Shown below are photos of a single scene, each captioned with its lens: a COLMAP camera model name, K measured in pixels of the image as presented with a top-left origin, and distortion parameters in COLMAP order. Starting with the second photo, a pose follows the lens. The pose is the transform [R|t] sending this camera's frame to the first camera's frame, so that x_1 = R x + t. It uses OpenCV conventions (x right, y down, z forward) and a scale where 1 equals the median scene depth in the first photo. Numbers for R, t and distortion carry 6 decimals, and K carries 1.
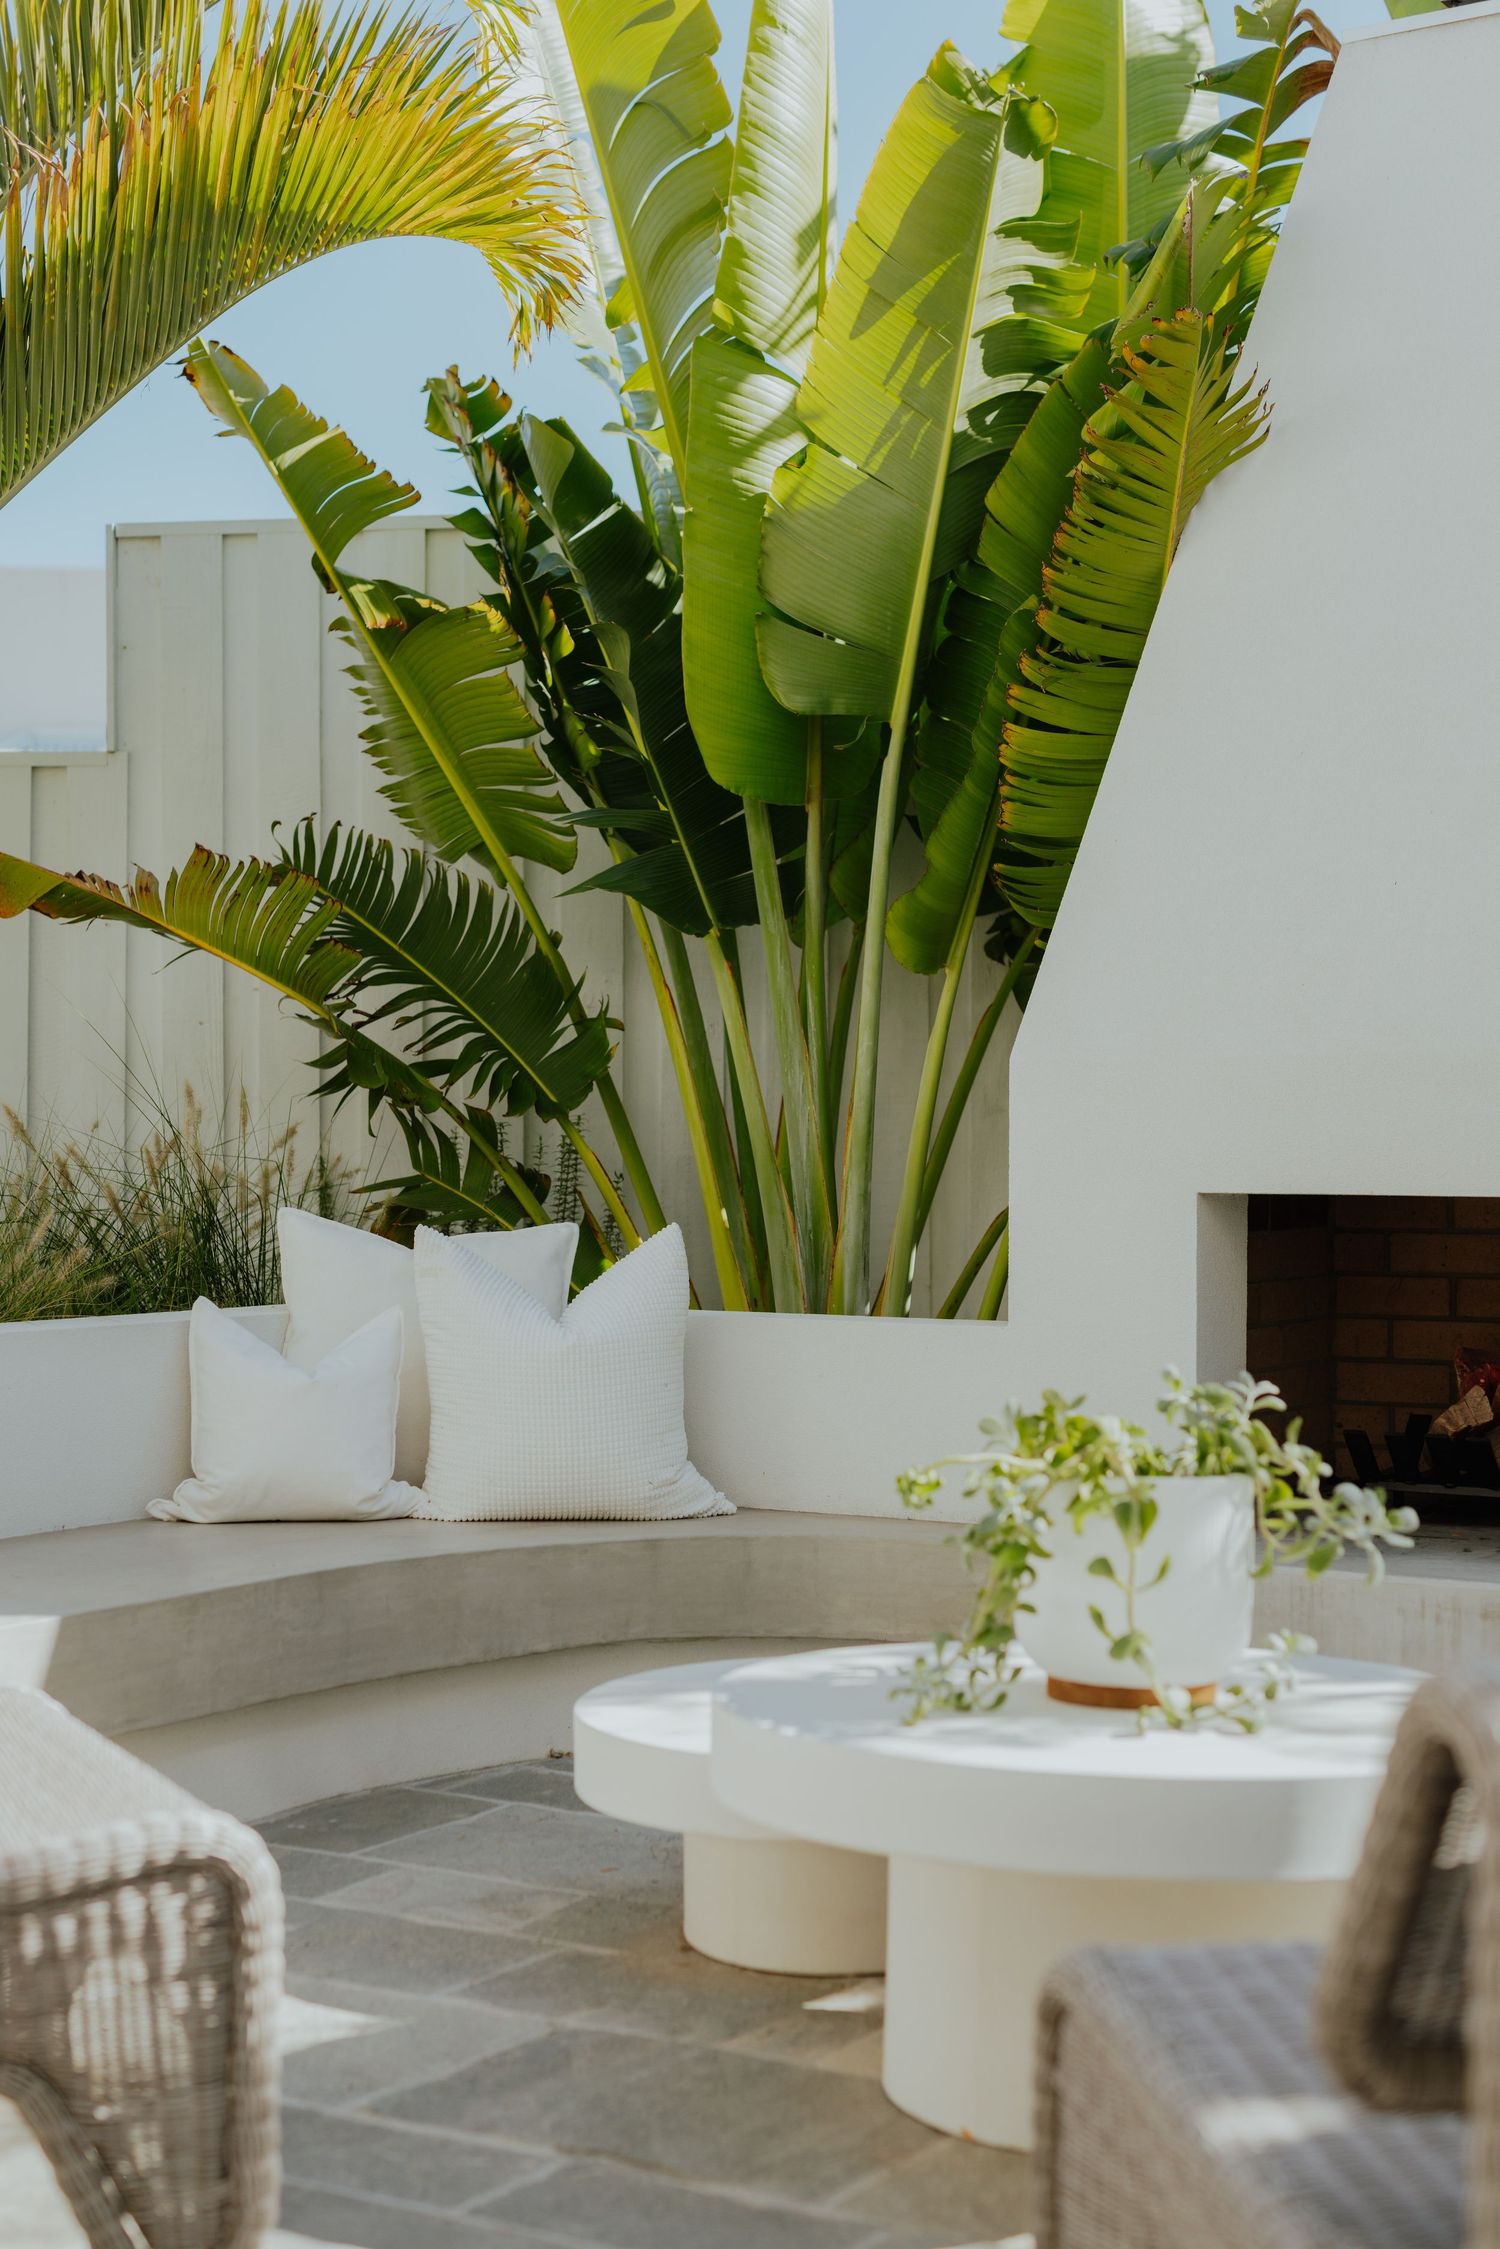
lens RADIAL K [[3156.8, 0, 686.5], [0, 3156.8, 1117.7], [0, 0, 1]] dist [0.010366, -0.078567]
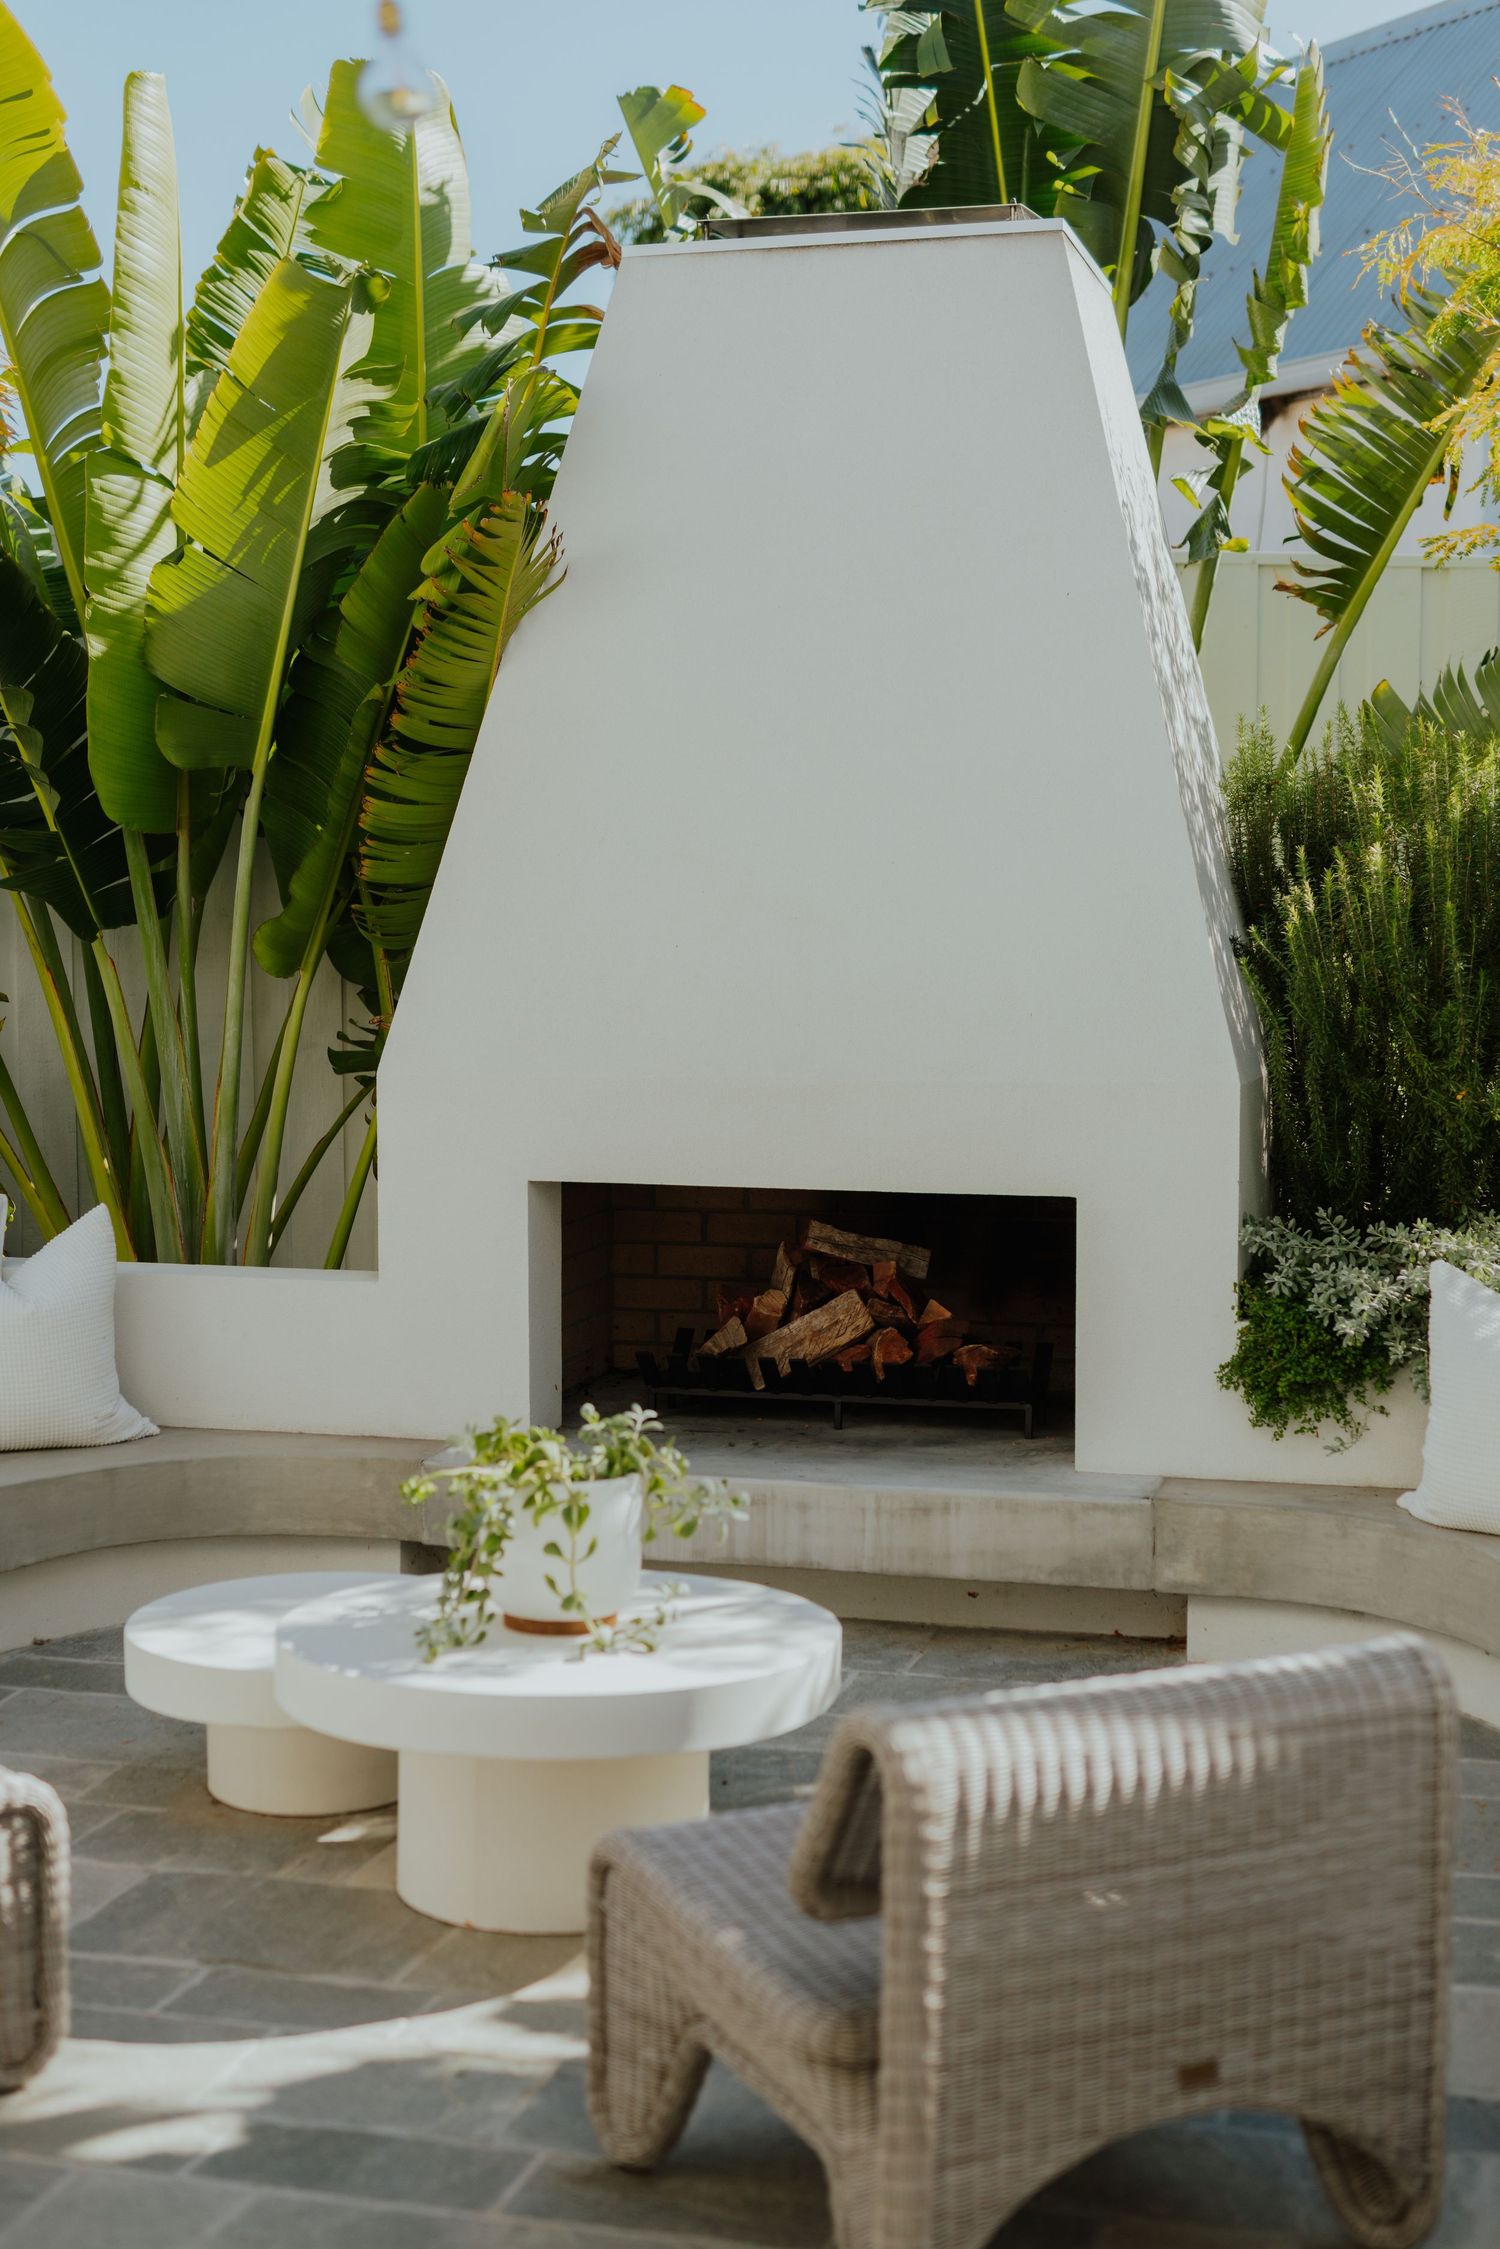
lens RADIAL K [[3156.8, 0, 686.5], [0, 3156.8, 1117.7], [0, 0, 1]] dist [0.010366, -0.078567]
pose [[0.964156, -0.029762, 0.263662, -0.178236], [0.007170, 0.996249, 0.086240, -0.172746], [-0.265239, -0.081258, 0.960752, -0.402125]]
